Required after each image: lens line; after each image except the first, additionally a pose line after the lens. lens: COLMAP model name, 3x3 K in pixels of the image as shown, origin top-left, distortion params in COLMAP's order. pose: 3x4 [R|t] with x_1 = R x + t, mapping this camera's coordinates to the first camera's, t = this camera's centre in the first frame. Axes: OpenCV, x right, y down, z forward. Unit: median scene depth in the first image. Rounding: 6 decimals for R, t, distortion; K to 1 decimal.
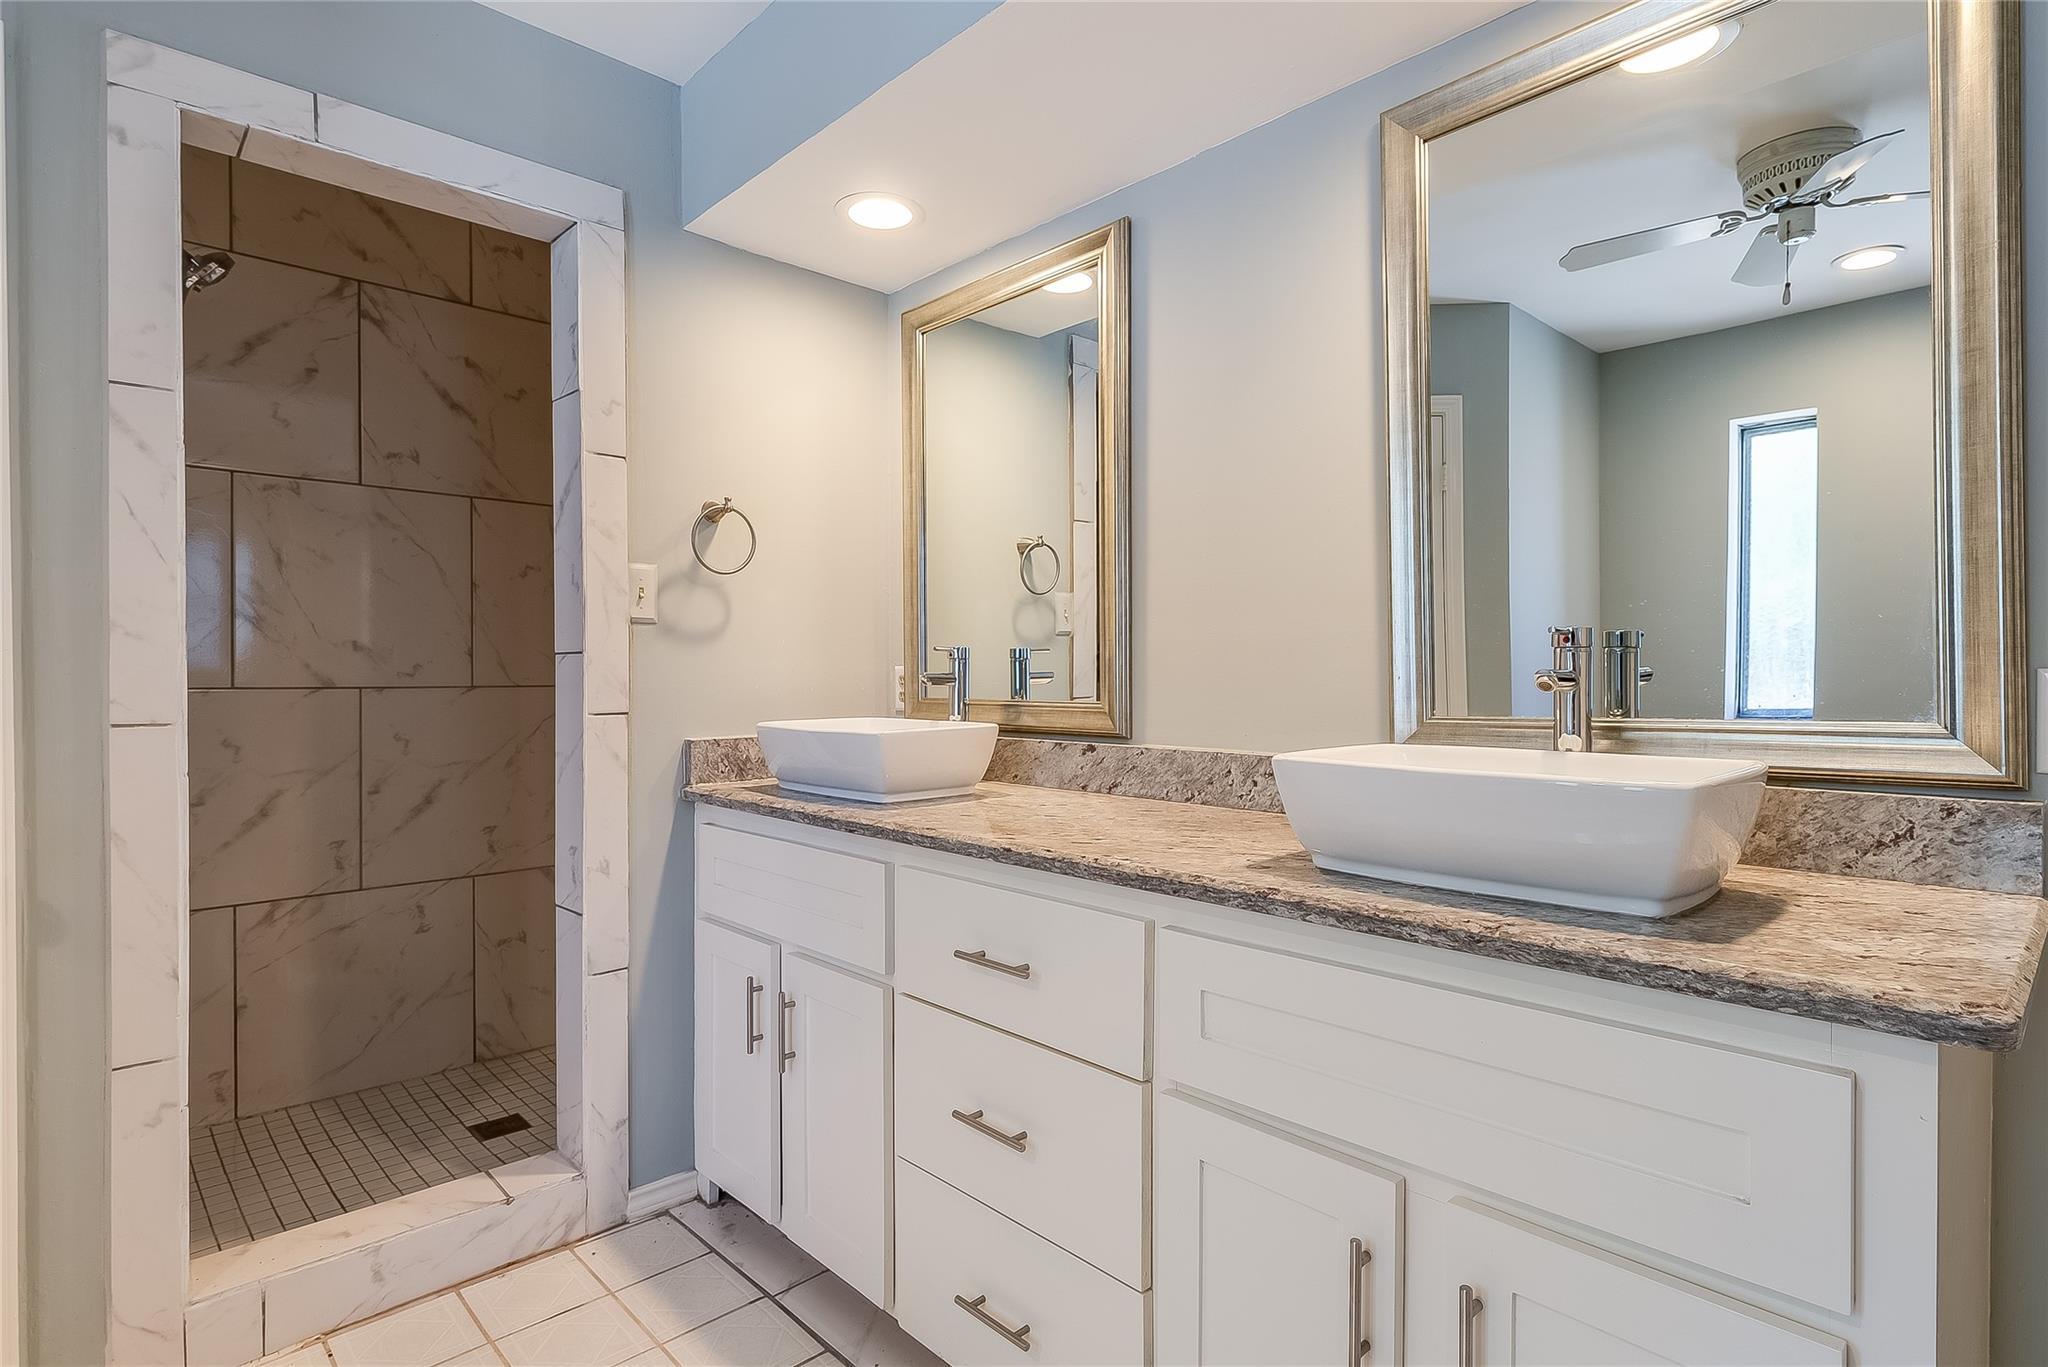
lens RADIAL K [[1036.3, 0, 1027.2], [0, 1036.3, 682.8], [0, 0, 1]] dist [0.007528, -0.001524]
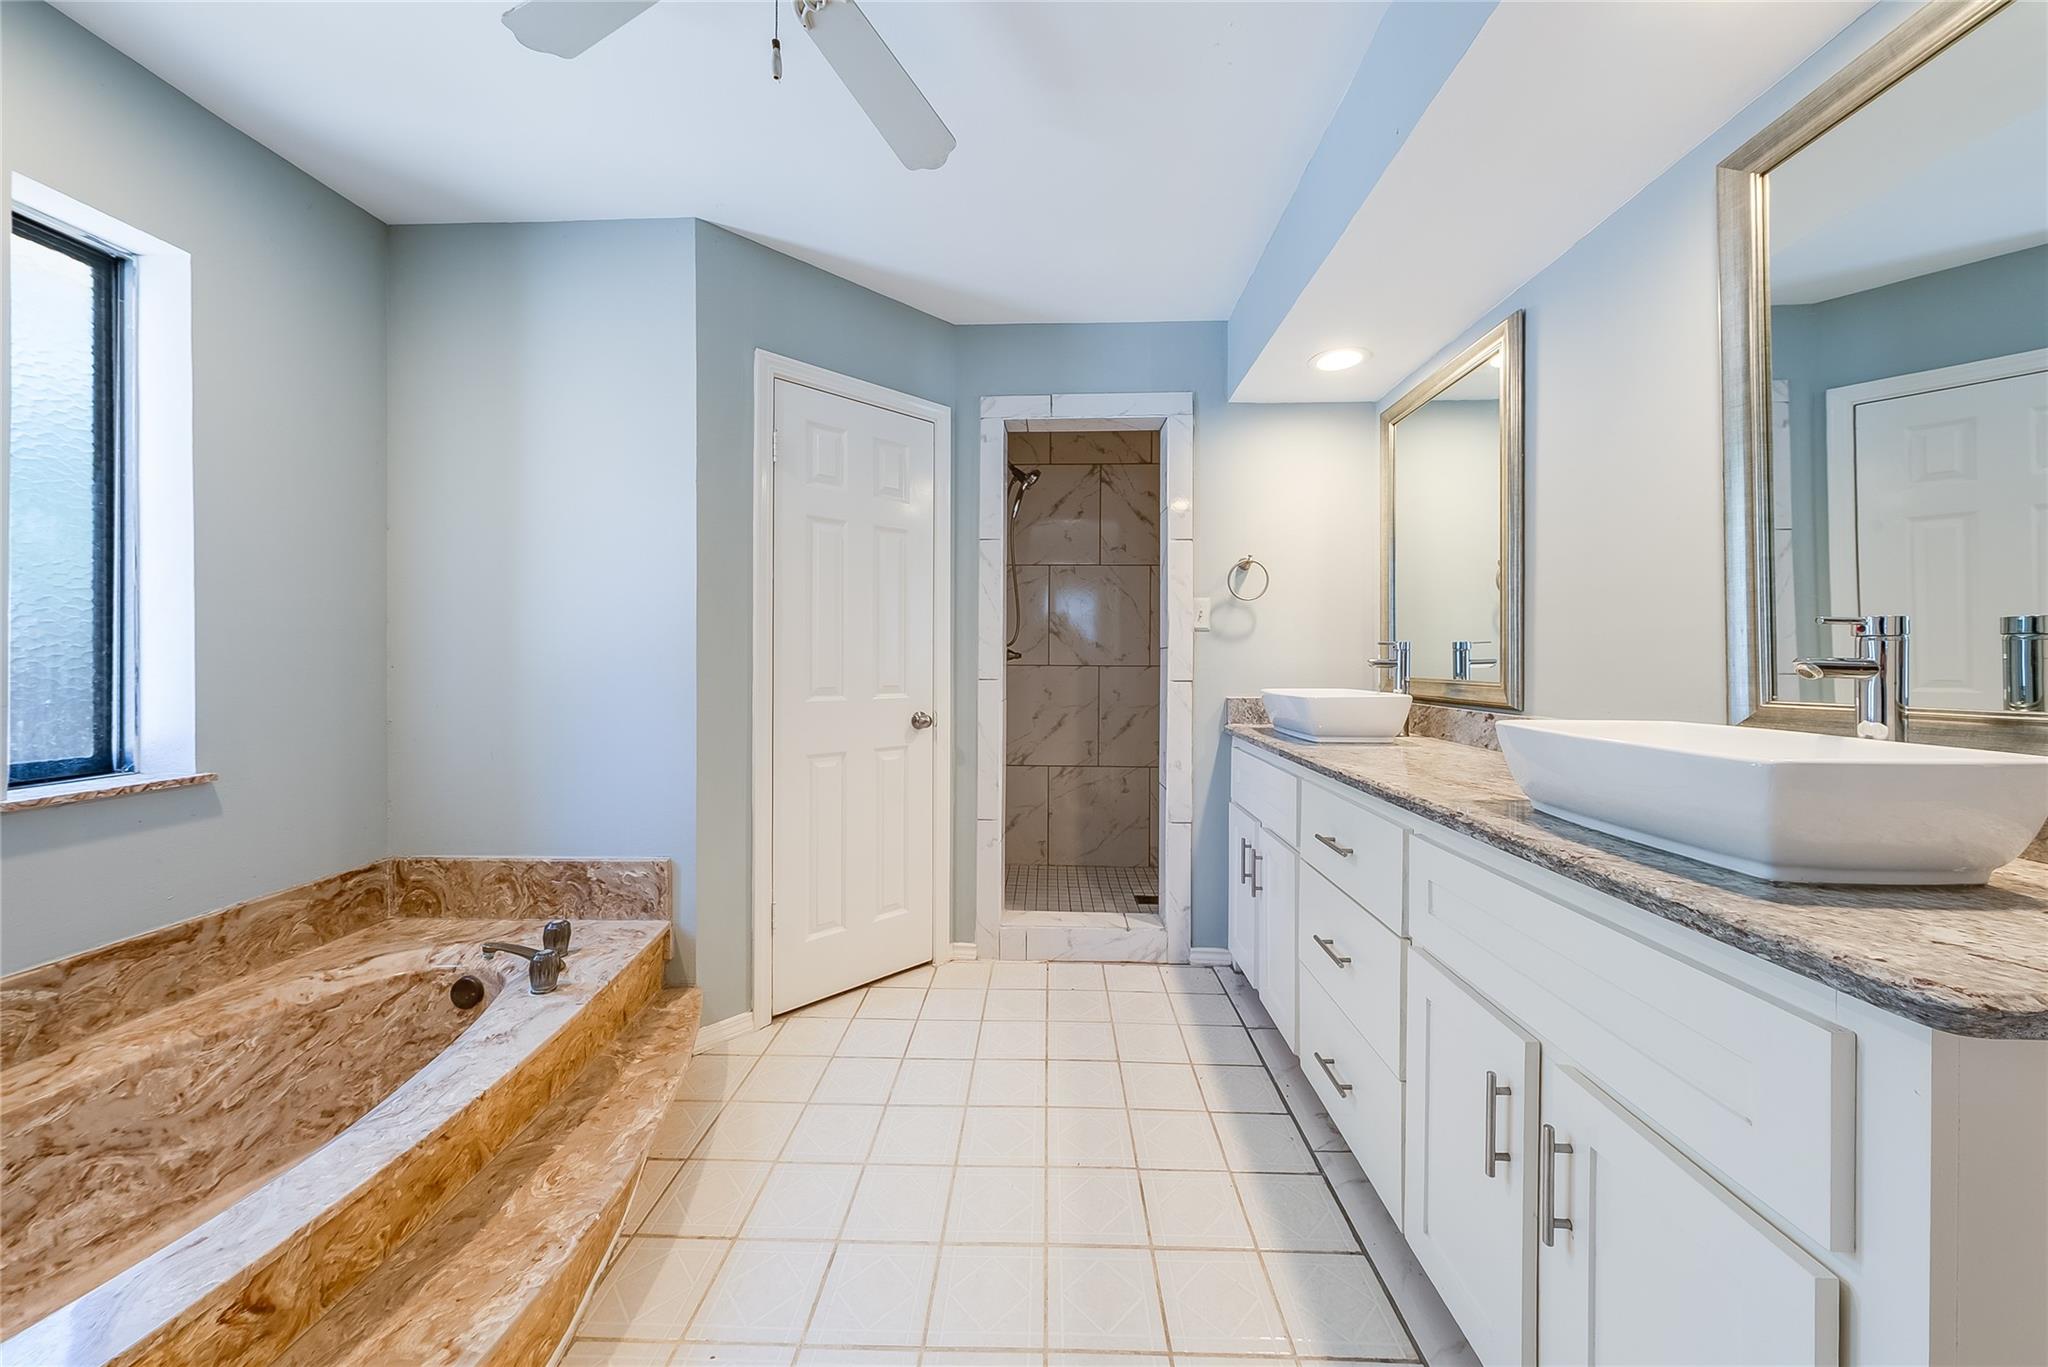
lens RADIAL K [[692.9, 0, 1025.0], [0, 692.9, 661.1], [0, 0, 1]] dist [0.001580, 0.000057]
pose [[0.696088, 0.006075, -0.717931, 0.281873], [-0.011465, 0.999931, -0.002656, 0.001057], [0.717865, 0.010080, 0.696109, -0.045031]]
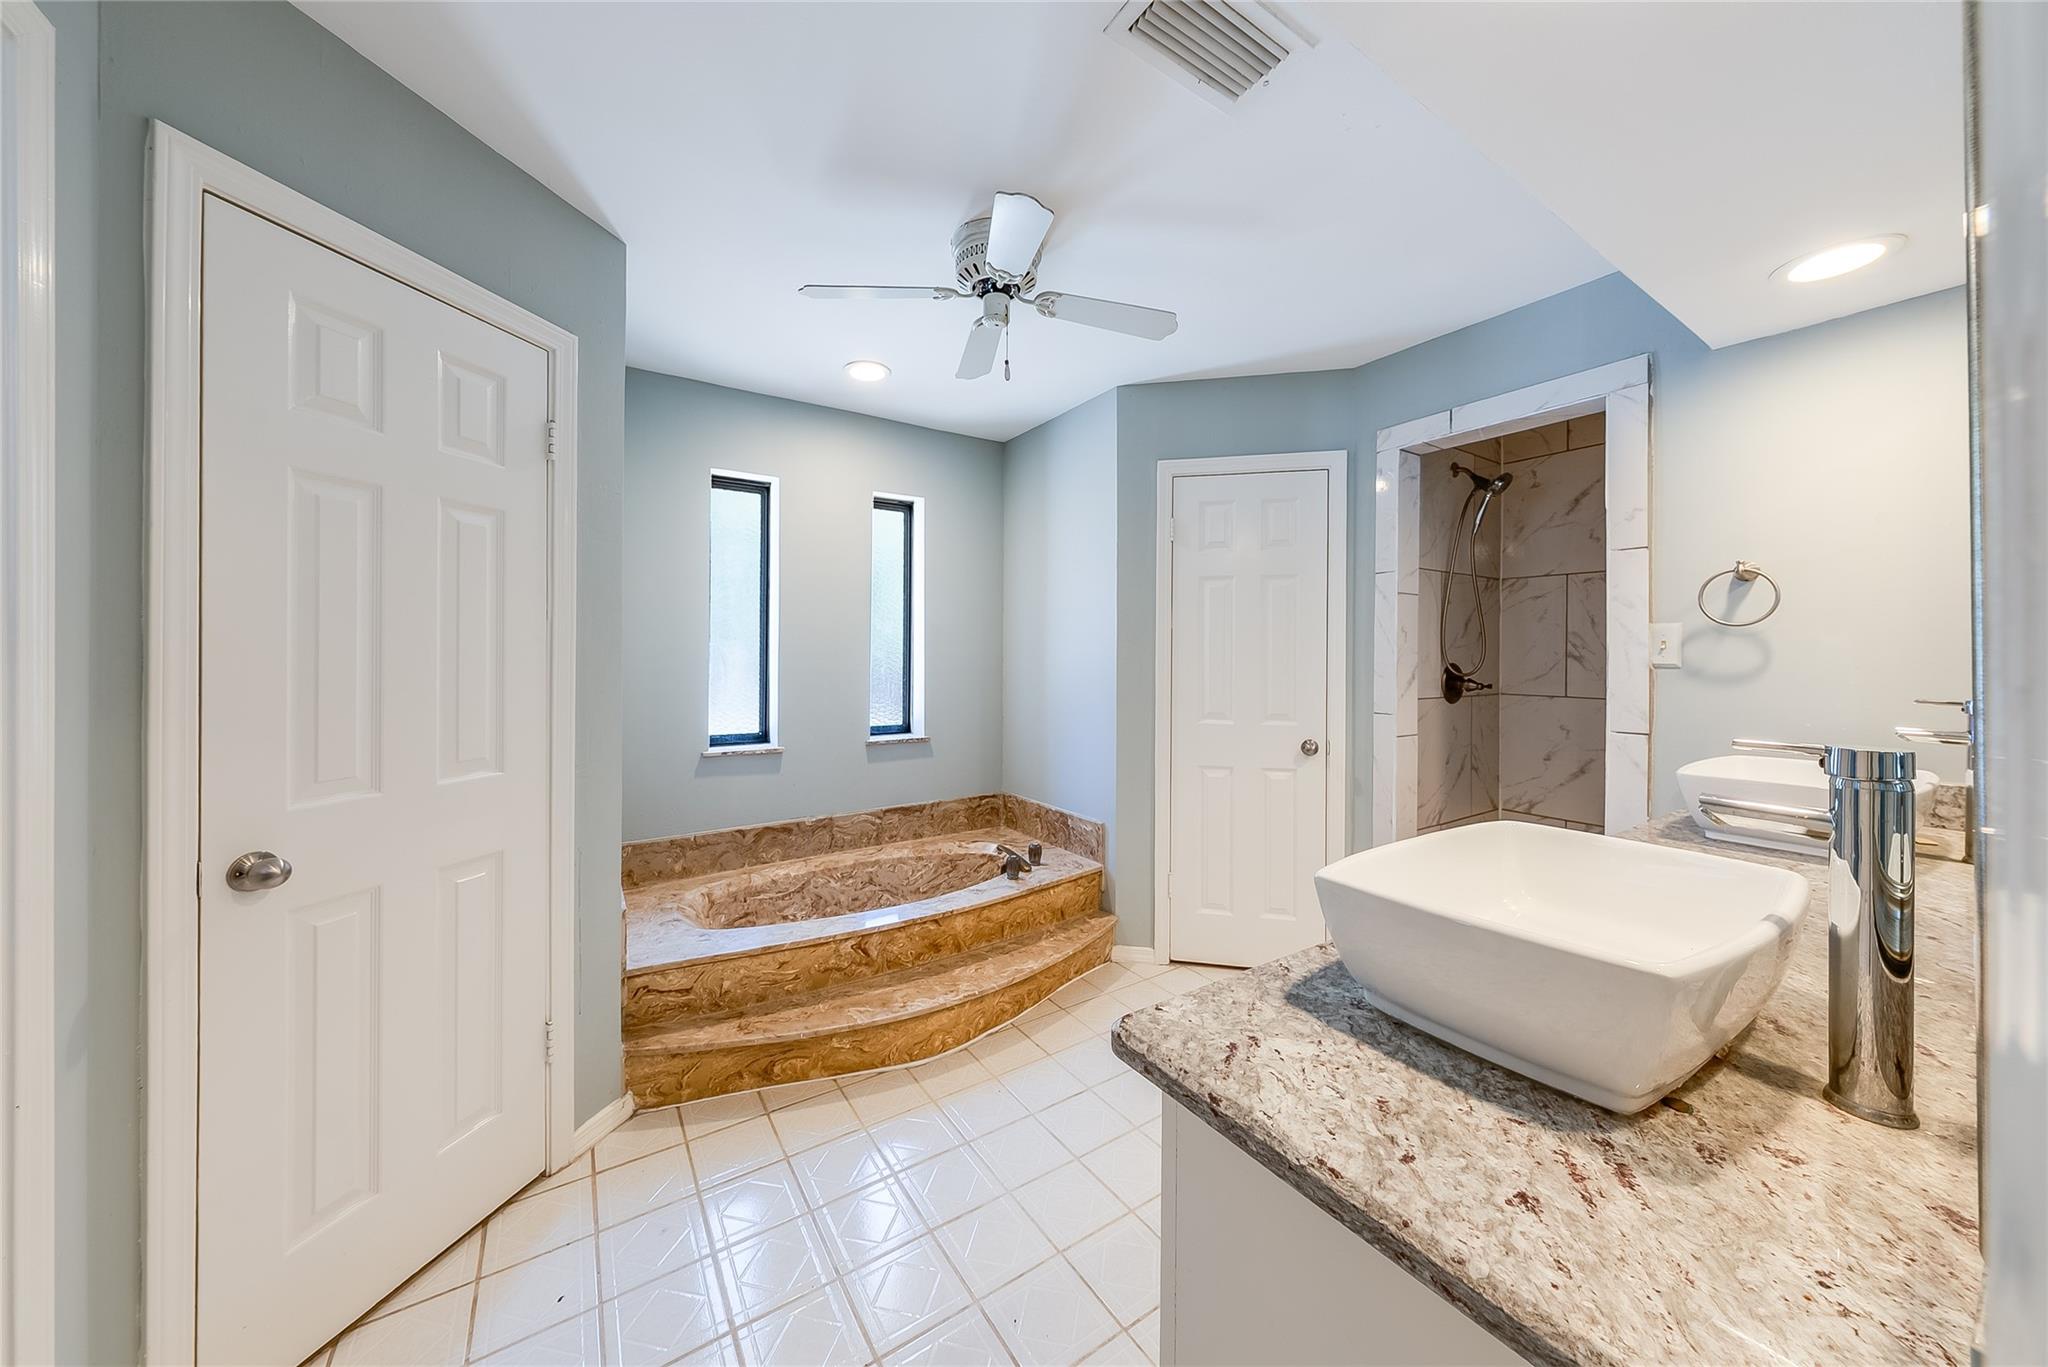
lens RADIAL K [[692.9, 0, 1022.1], [0, 692.9, 651.5], [0, 0, 1]] dist [0.001580, 0.000057]
pose [[-0.189565, -0.004211, -0.981859, 0.680040], [-0.013082, 0.999913, -0.001763, -0.068632], [0.981781, 0.012511, -0.189603, 0.374743]]
